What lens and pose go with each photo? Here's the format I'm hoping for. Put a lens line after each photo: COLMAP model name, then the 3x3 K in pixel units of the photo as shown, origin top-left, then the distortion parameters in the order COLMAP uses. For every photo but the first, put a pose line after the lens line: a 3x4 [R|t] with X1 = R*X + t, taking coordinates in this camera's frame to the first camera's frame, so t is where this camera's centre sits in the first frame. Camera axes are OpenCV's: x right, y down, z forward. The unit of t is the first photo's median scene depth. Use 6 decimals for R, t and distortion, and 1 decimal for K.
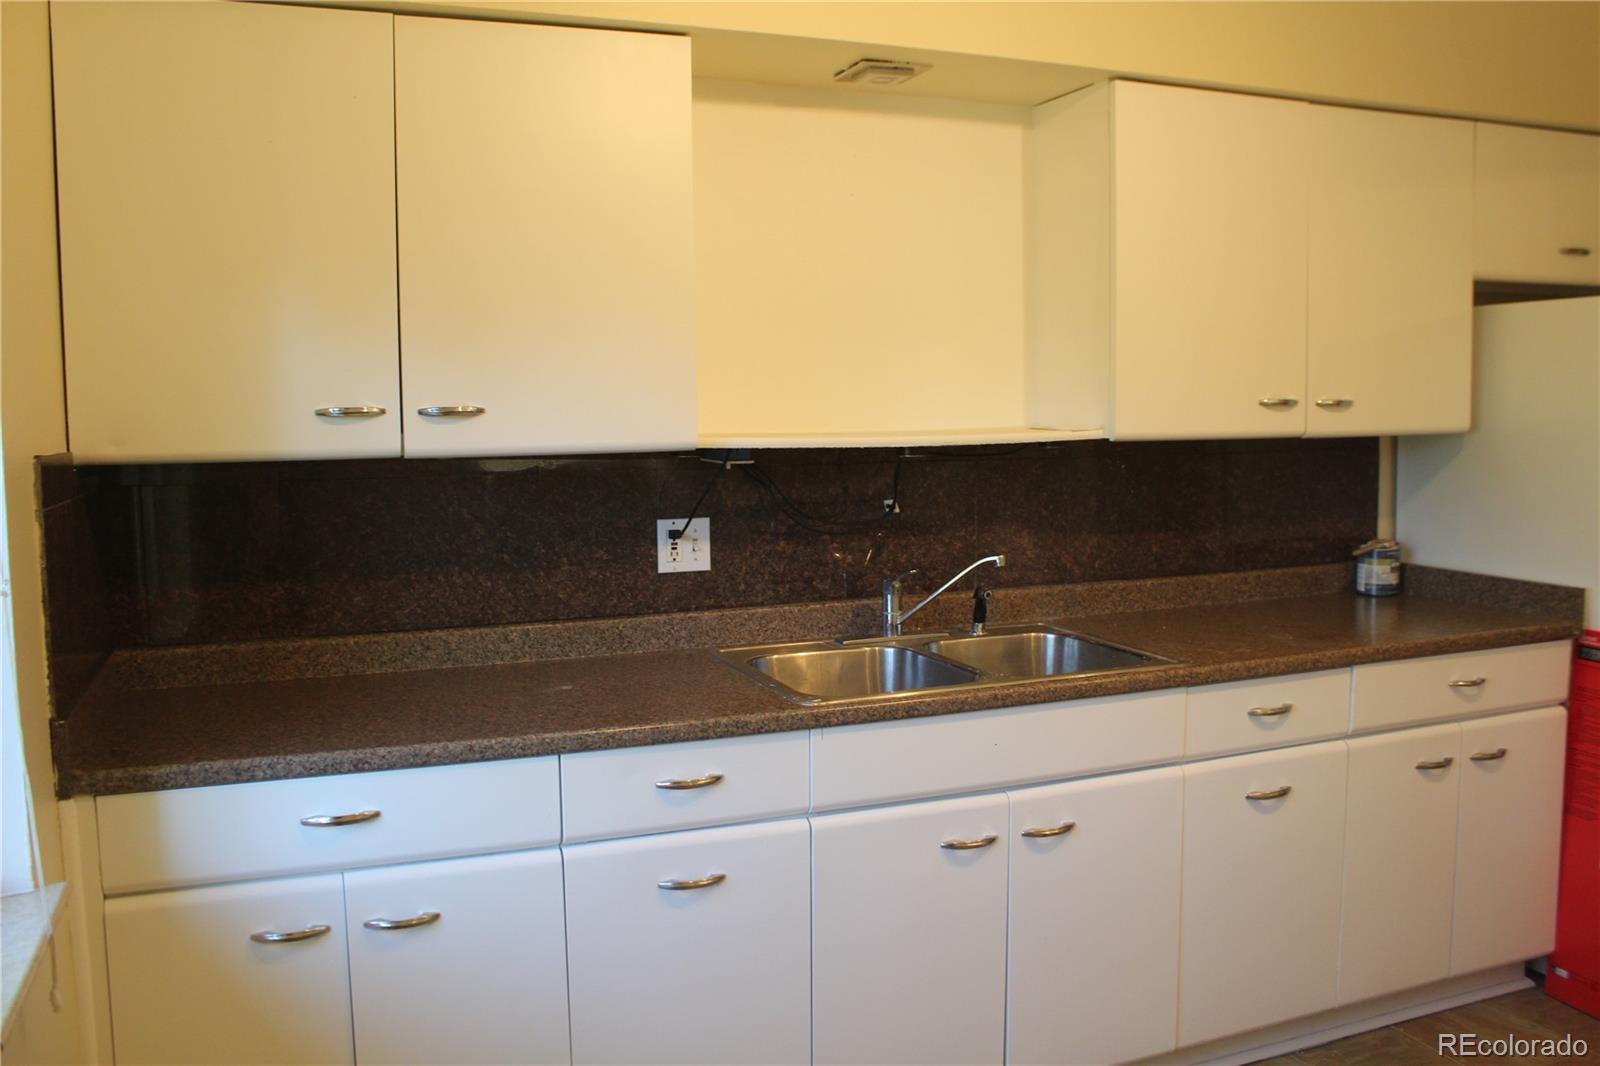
lens RADIAL K [[1352.4, 0, 800.0], [0, 1352.4, 533.0], [0, 0, 1]] dist [-0.173025, 0.156173]
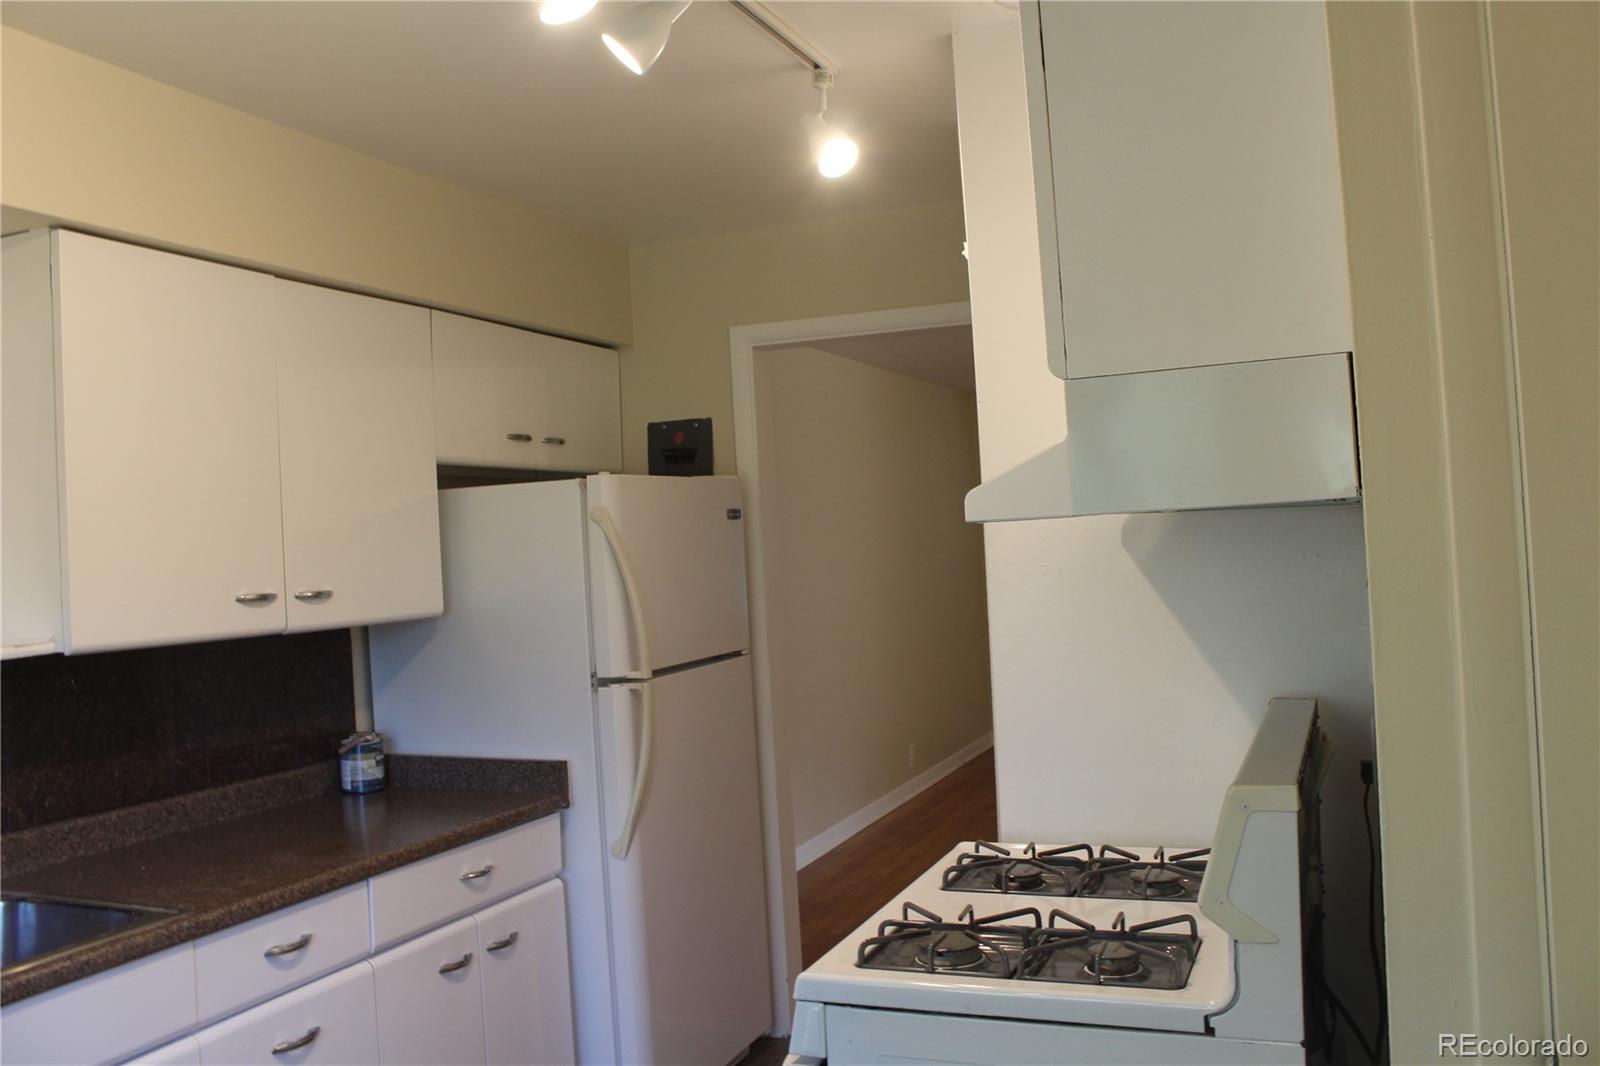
lens RADIAL K [[1352.4, 0, 800.0], [0, 1352.4, 533.0], [0, 0, 1]] dist [-0.173025, 0.156173]
pose [[0.700592, -0.012344, 0.713455, -0.020608], [0.106581, 0.990444, -0.087523, -0.022146], [-0.705557, 0.137358, 0.695213, 0.095892]]
